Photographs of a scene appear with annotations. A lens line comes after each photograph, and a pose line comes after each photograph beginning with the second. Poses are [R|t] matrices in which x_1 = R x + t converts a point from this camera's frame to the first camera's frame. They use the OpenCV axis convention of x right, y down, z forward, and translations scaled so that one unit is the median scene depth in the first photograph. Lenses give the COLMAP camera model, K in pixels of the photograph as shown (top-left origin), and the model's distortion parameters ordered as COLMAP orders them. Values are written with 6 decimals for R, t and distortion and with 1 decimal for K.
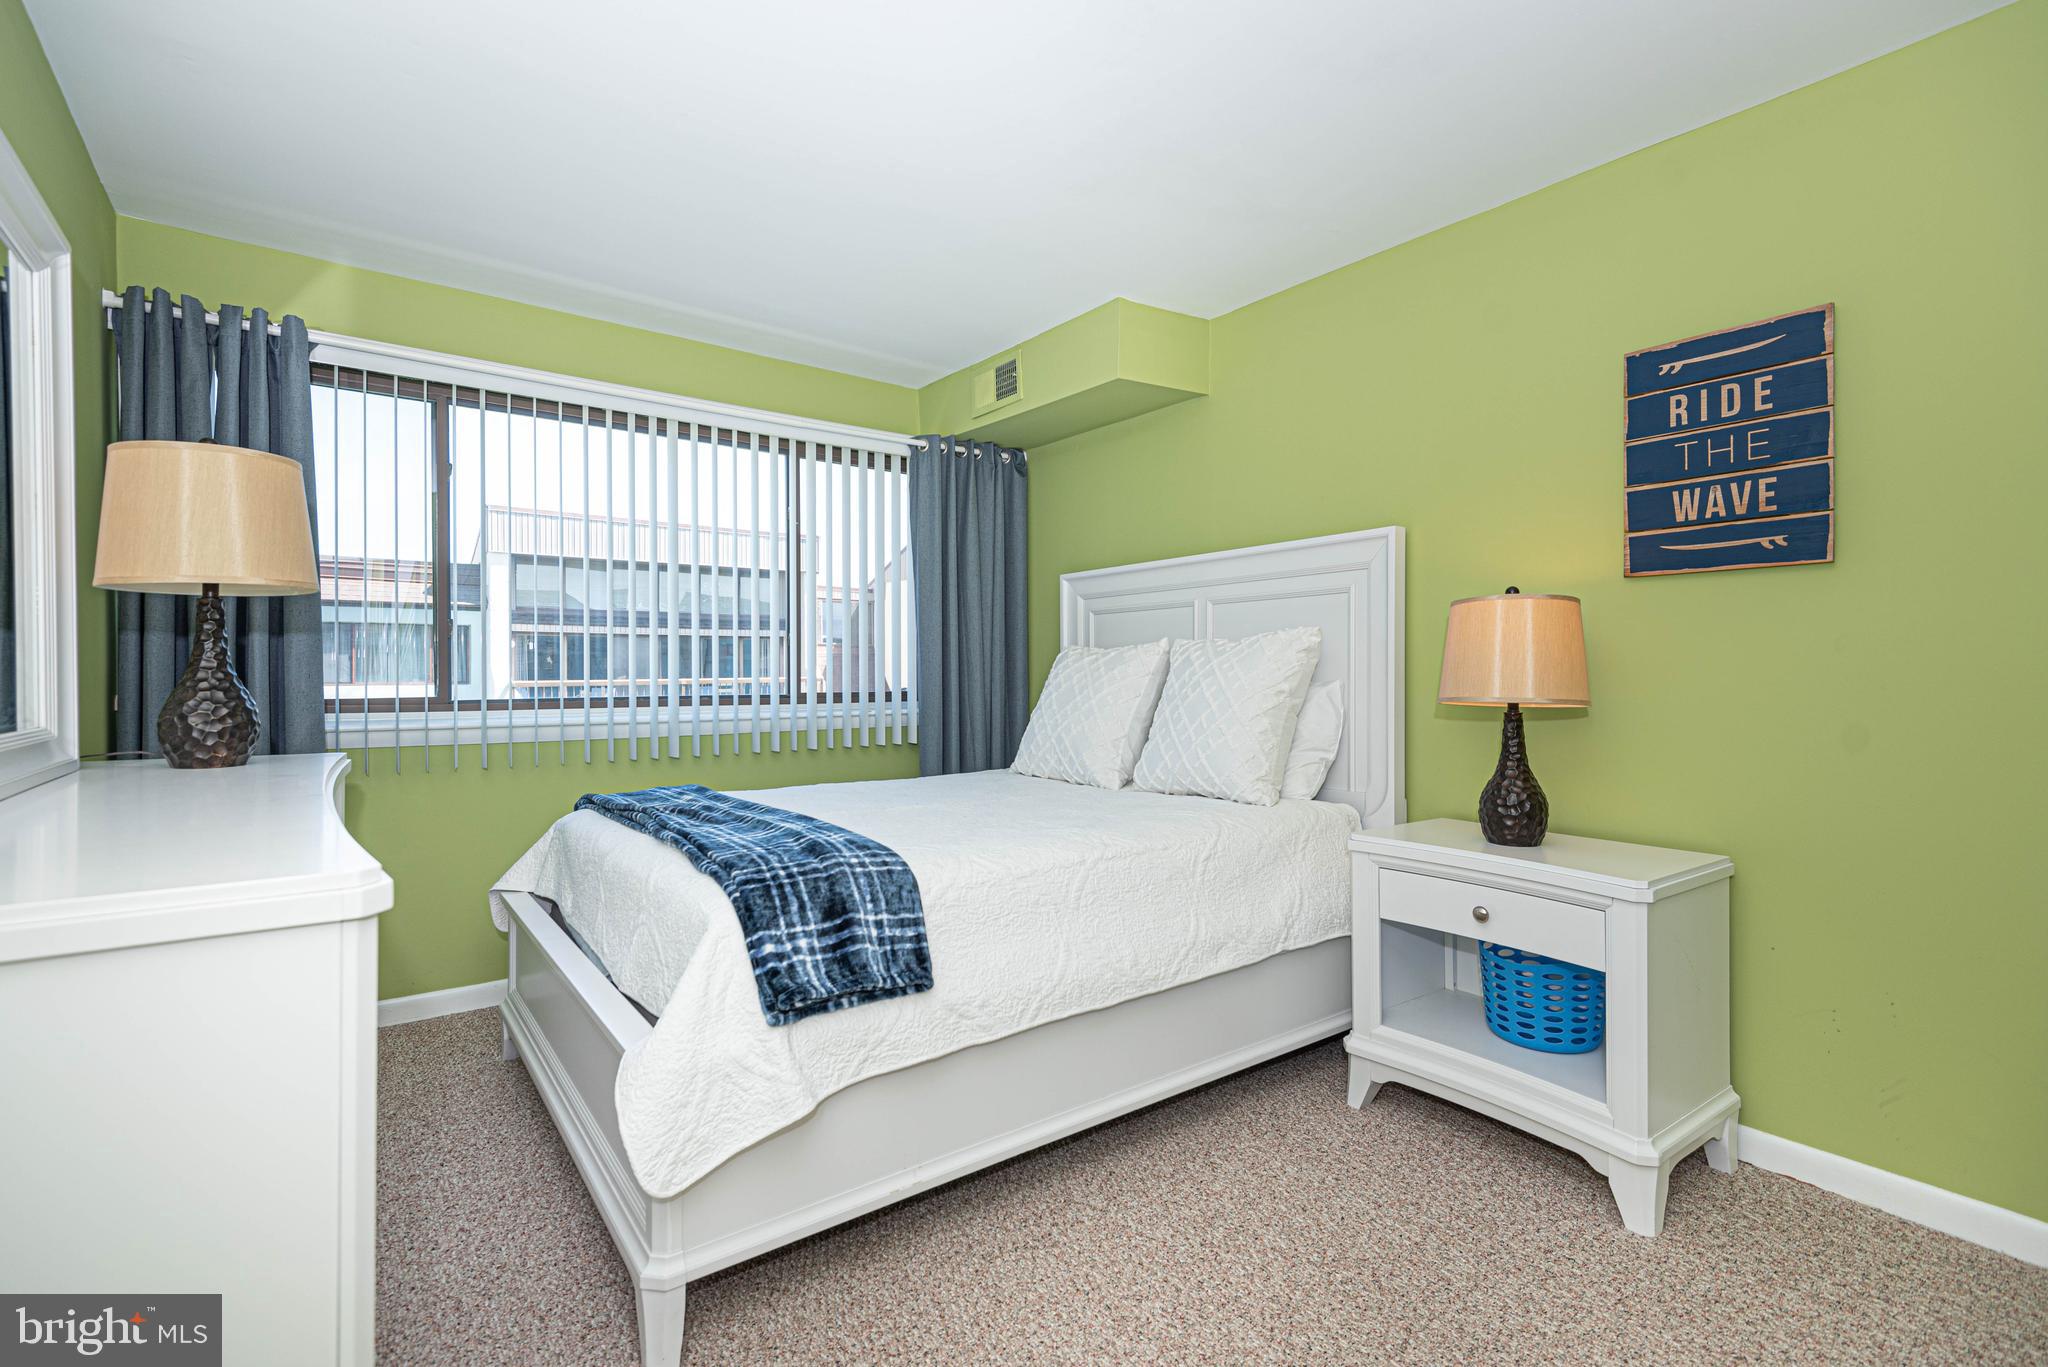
lens RADIAL K [[939.3, 0, 1024.0], [0, 939.3, 683.5], [0, 0, 1]] dist [0.007562, -0.007144]
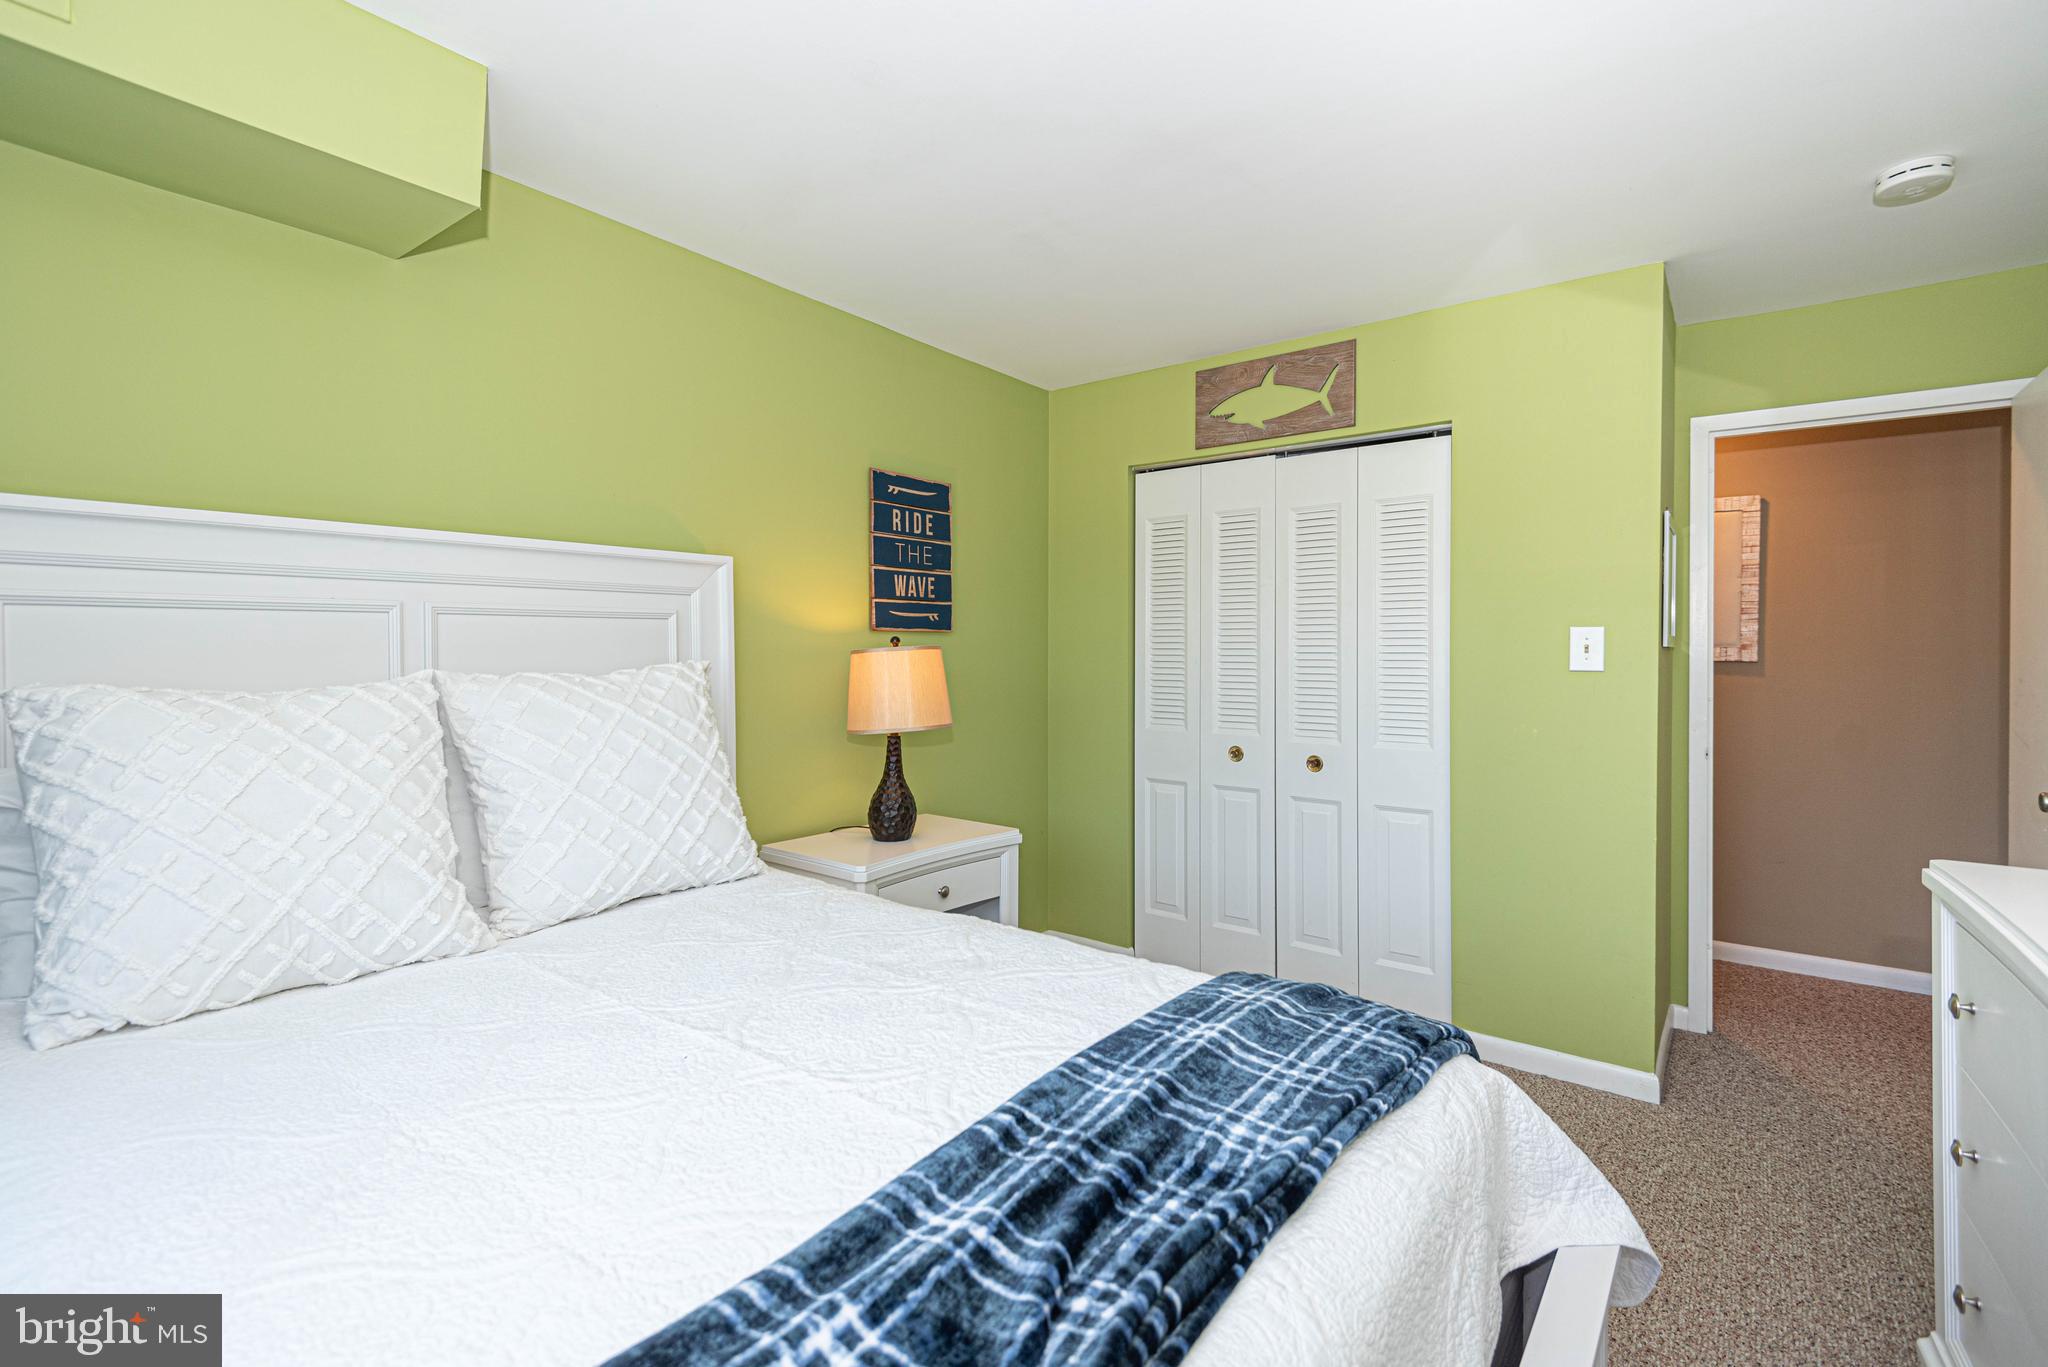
lens RADIAL K [[939.3, 0, 1024.0], [0, 939.3, 683.5], [0, 0, 1]] dist [0.007562, -0.007144]
pose [[-0.293577, -0.043156, 0.954961, -0.789481], [0.008251, 0.998829, 0.047675, -0.105126], [-0.955900, 0.021876, -0.292877, 1.265689]]
